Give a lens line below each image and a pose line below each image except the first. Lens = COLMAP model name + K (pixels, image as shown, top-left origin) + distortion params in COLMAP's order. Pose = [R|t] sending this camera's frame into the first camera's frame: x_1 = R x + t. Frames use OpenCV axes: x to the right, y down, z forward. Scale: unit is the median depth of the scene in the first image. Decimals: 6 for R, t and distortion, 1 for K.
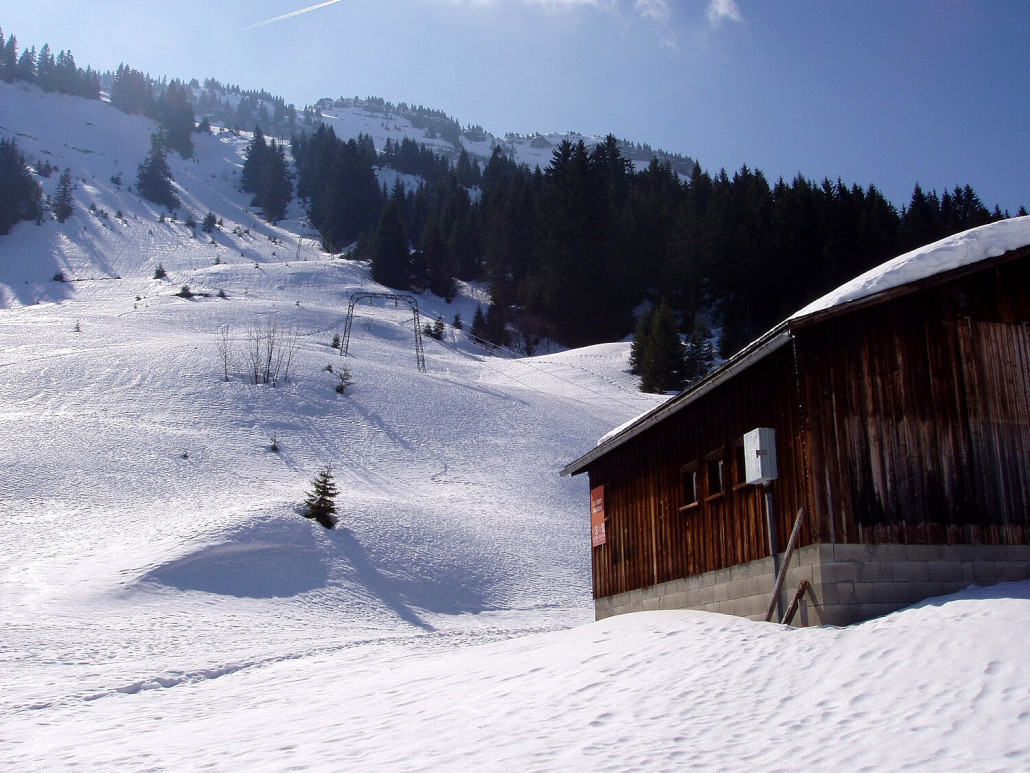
lens RADIAL K [[1156.6, 0, 506.7], [0, 1156.6, 385.0], [0, 0, 1]] dist [-0.132446, 0.000000]
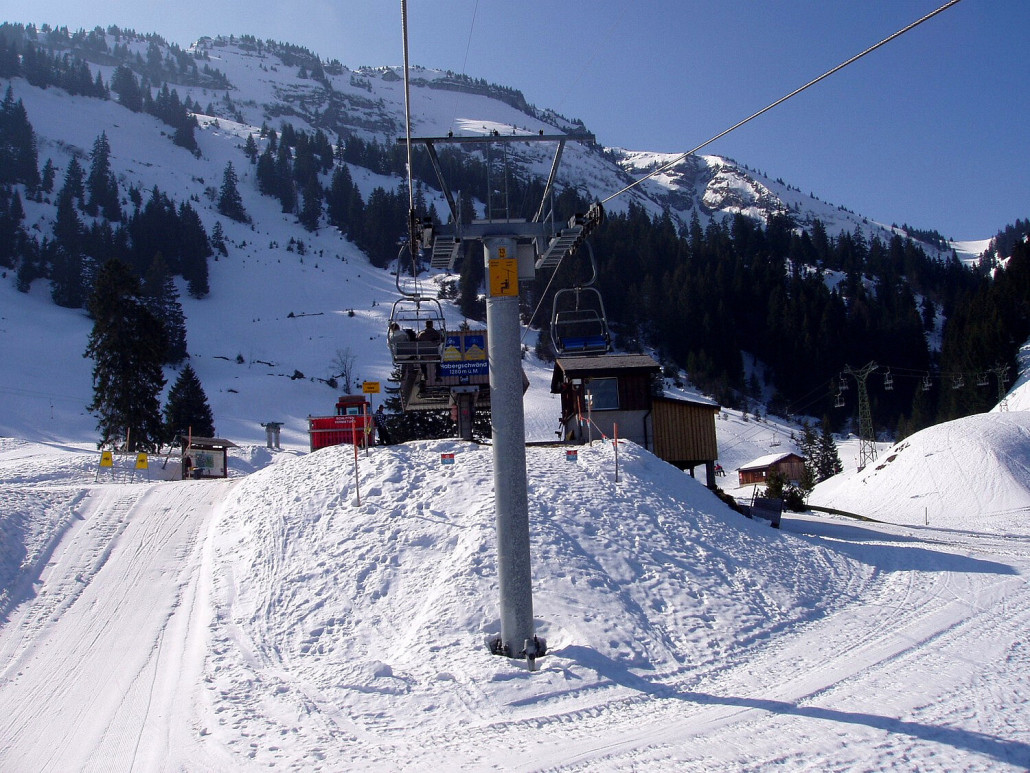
lens RADIAL K [[1156.6, 0, 515.7], [0, 1156.6, 386.5], [0, 0, 1]] dist [-0.132446, 0.000000]
pose [[0.981607, -0.016010, 0.190242, -0.077685], [-0.005172, 0.993882, 0.110328, -0.036315], [-0.190844, -0.109283, 0.975518, -0.171799]]
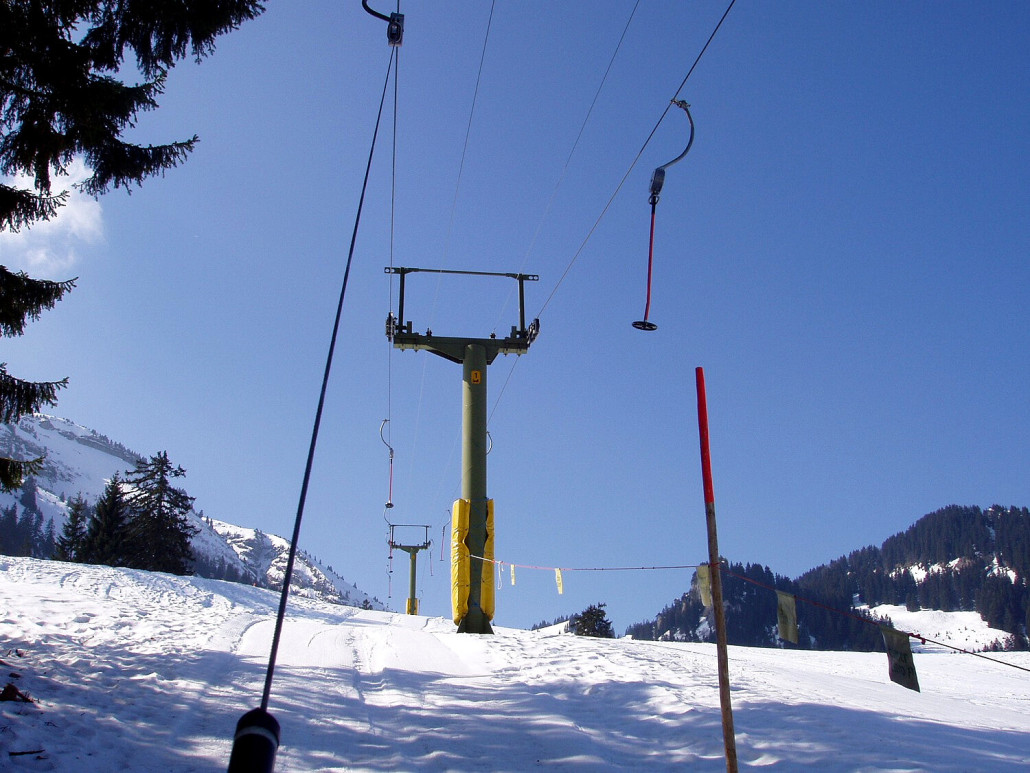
lens RADIAL K [[1156.6, 0, 512.0], [0, 1156.6, 352.2], [0, 0, 1]] dist [-0.132446, 0.000000]
pose [[0.783576, 0.279363, 0.554946, -0.333456], [-0.159003, 0.953630, -0.255553, -0.049193], [-0.600606, 0.112007, 0.791661, -0.402315]]
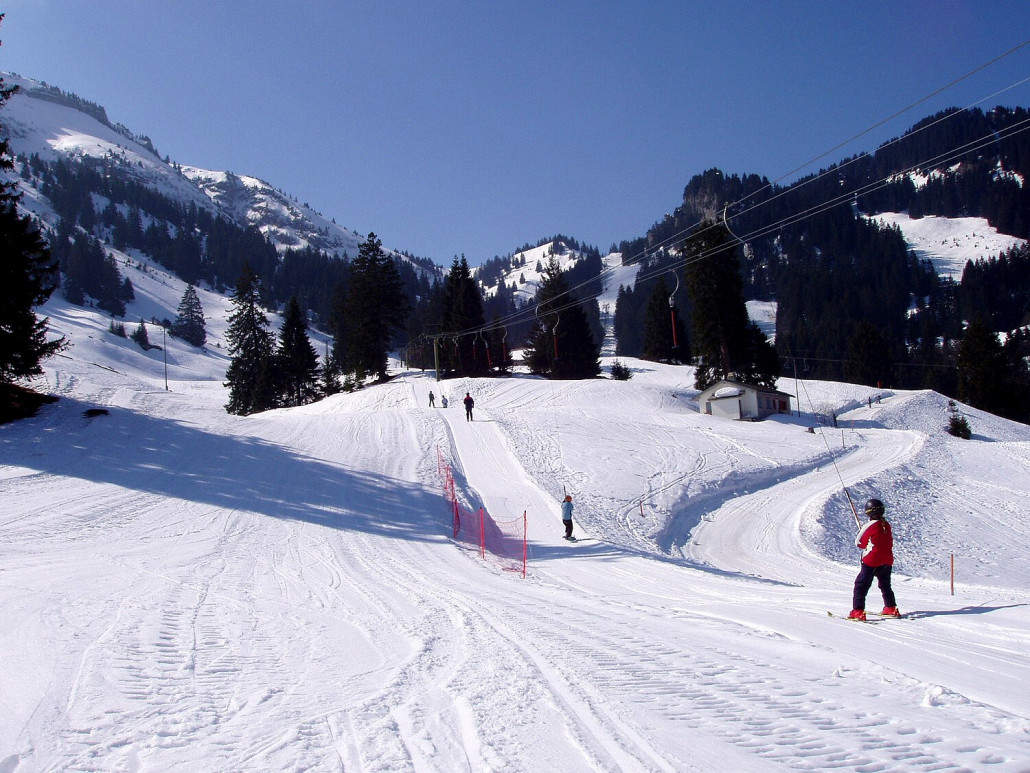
lens RADIAL K [[1156.6, 0, 507.0], [0, 1156.6, 381.8], [0, 0, 1]] dist [-0.132446, 0.000000]
pose [[0.781900, 0.025276, 0.622892, -0.311464], [-0.098945, 0.991544, 0.083969, -0.050371], [-0.615502, -0.127287, 0.777789, -0.356254]]
